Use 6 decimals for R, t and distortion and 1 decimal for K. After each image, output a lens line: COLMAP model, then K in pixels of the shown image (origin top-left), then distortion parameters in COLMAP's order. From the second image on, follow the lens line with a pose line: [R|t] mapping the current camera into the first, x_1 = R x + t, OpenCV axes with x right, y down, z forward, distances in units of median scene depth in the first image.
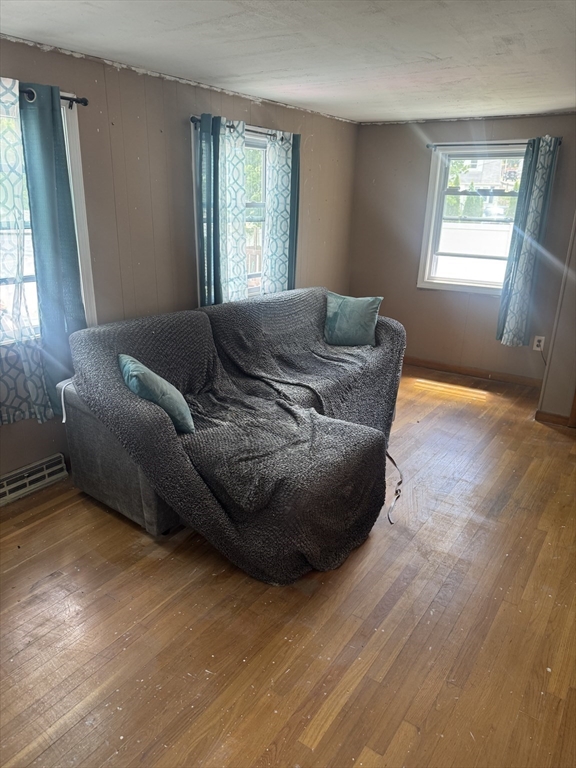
lens RADIAL K [[546.0, 0, 282.1], [0, 546.0, 377.4], [0, 0, 1]] dist [0.051202, -0.064956]
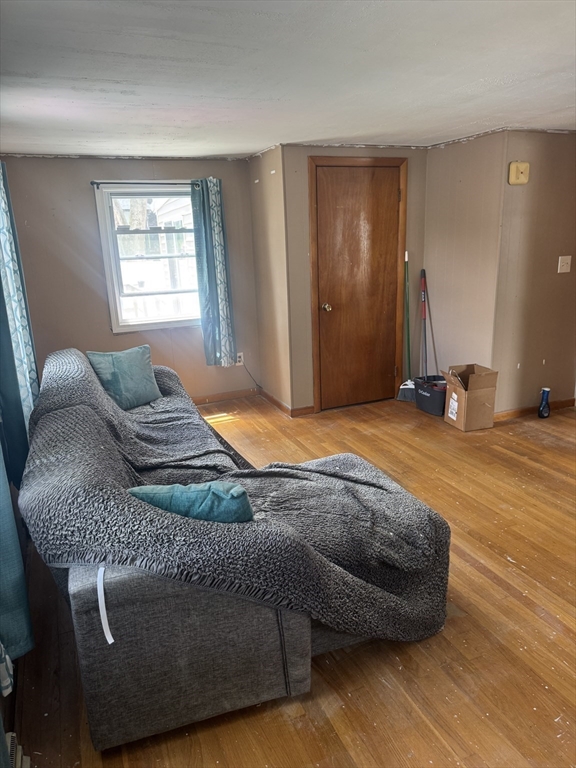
lens RADIAL K [[546.0, 0, 282.1], [0, 546.0, 377.4], [0, 0, 1]] dist [0.051202, -0.064956]
pose [[0.543125, -0.253550, 0.800454, -0.436867], [0.312025, 0.945996, 0.087936, -0.106803], [-0.779523, 0.202001, 0.592908, 0.307351]]
